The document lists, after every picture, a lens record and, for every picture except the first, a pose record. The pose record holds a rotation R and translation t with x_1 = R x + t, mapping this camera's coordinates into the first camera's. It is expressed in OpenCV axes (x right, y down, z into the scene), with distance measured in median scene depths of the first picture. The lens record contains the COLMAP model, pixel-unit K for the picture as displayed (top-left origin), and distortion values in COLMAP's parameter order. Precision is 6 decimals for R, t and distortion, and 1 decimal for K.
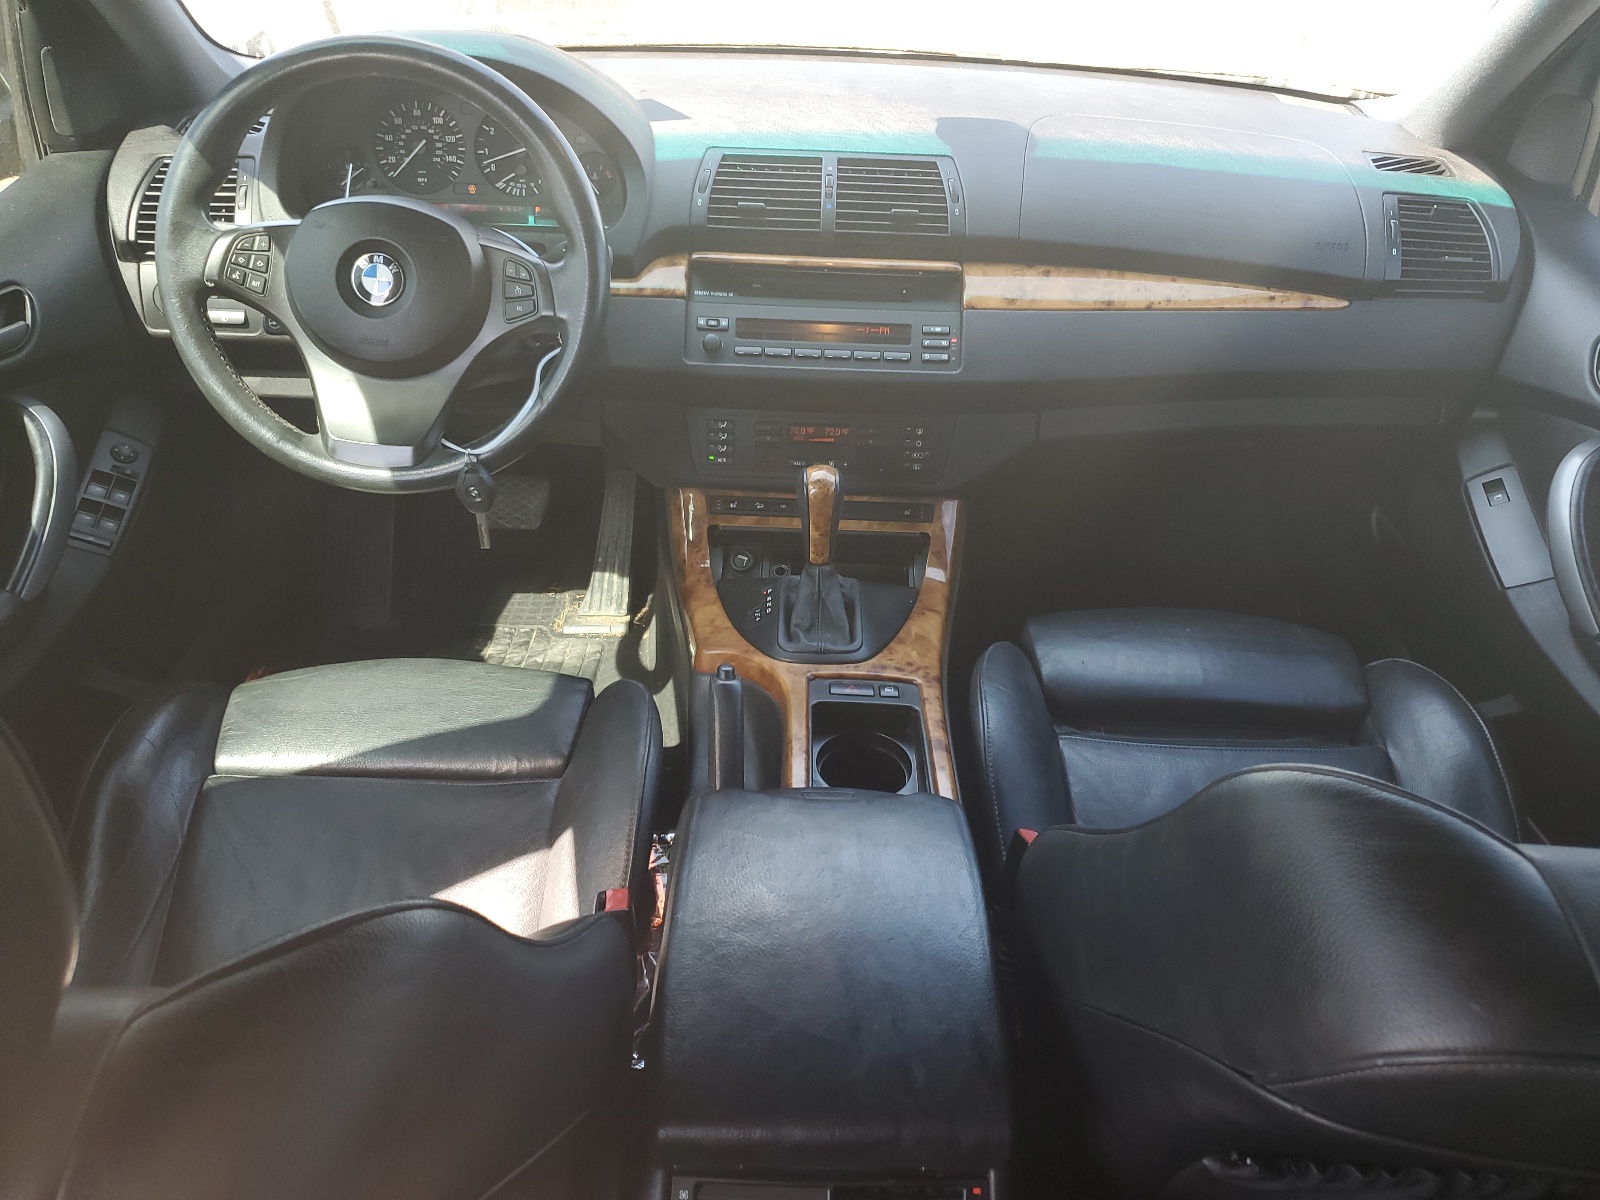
lens RADIAL K [[1226.1, 0, 802.1], [0, 1226.1, 596.9], [0, 0, 1]] dist [-0.000011, 0.000239]
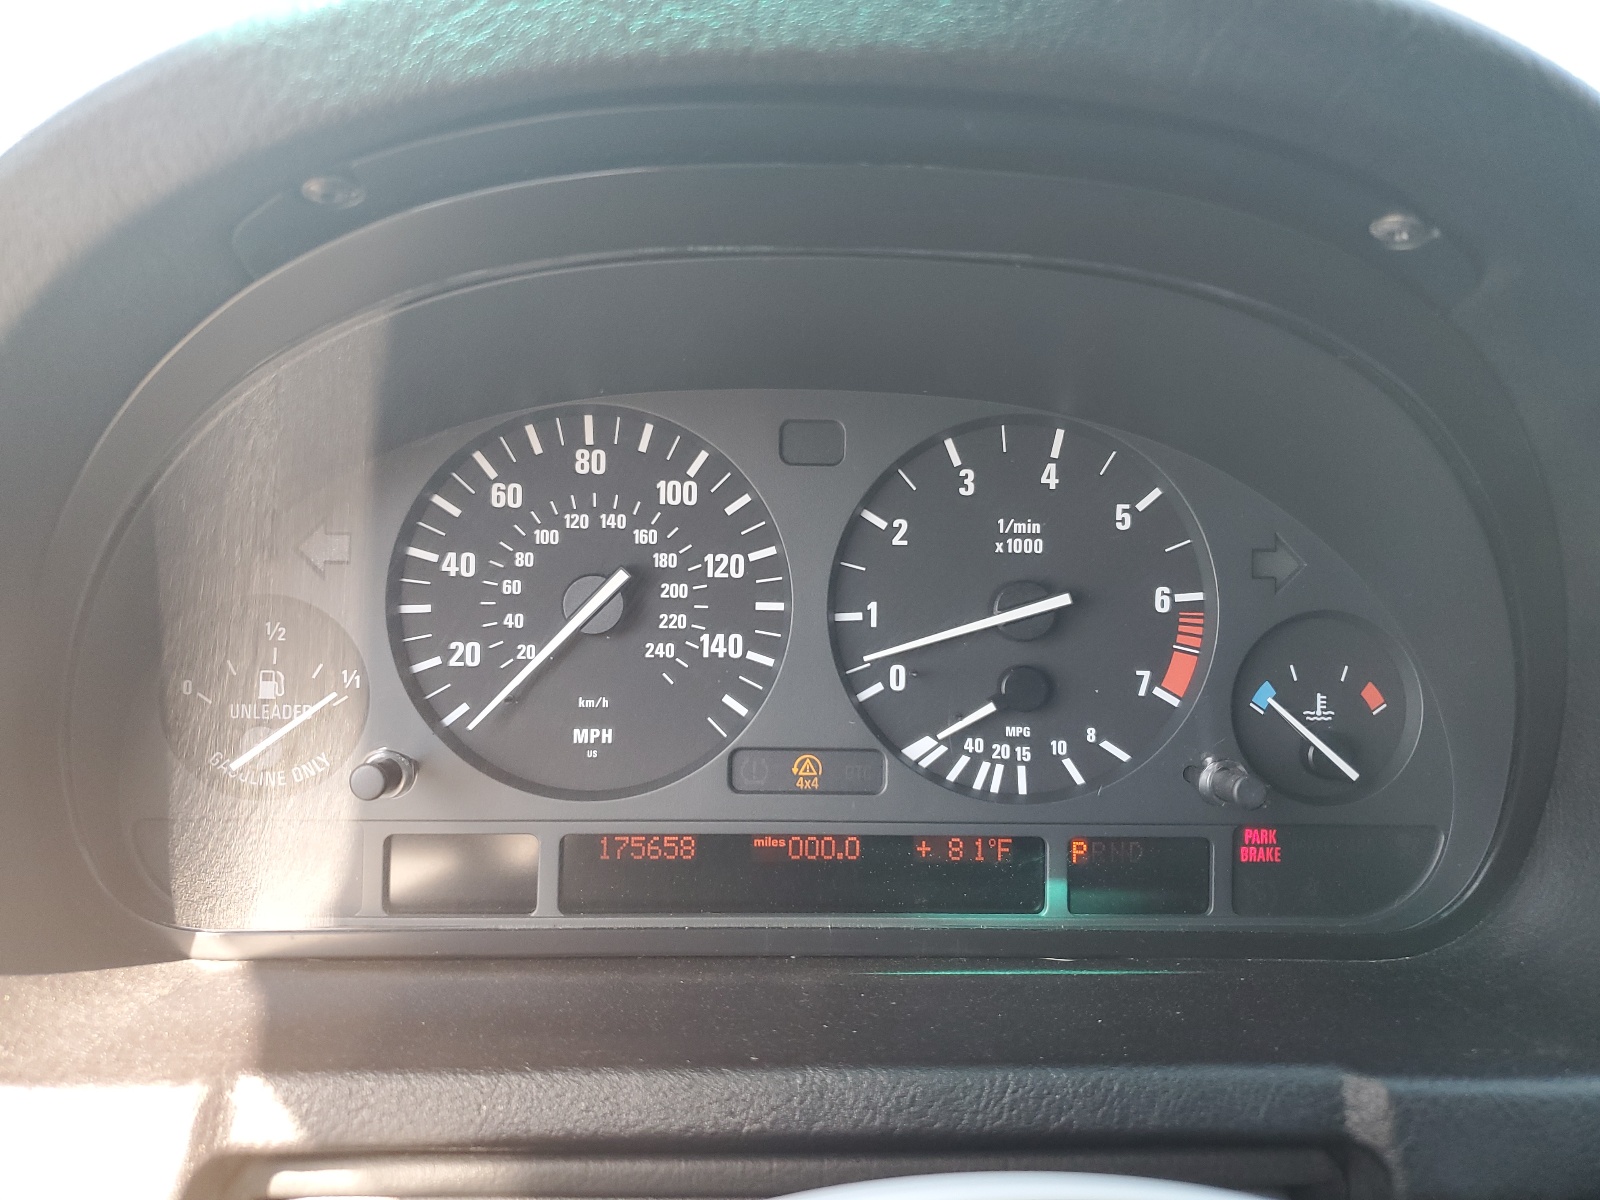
lens RADIAL K [[1226.1, 0, 797.8], [0, 1226.1, 599.5], [0, 0, 1]] dist [-0.000011, 0.000239]
pose [[0.999885, -0.011215, 0.010206, -0.275476], [0.014001, 0.941288, -0.337316, -0.288822], [-0.005824, 0.337420, 0.941336, 0.782960]]
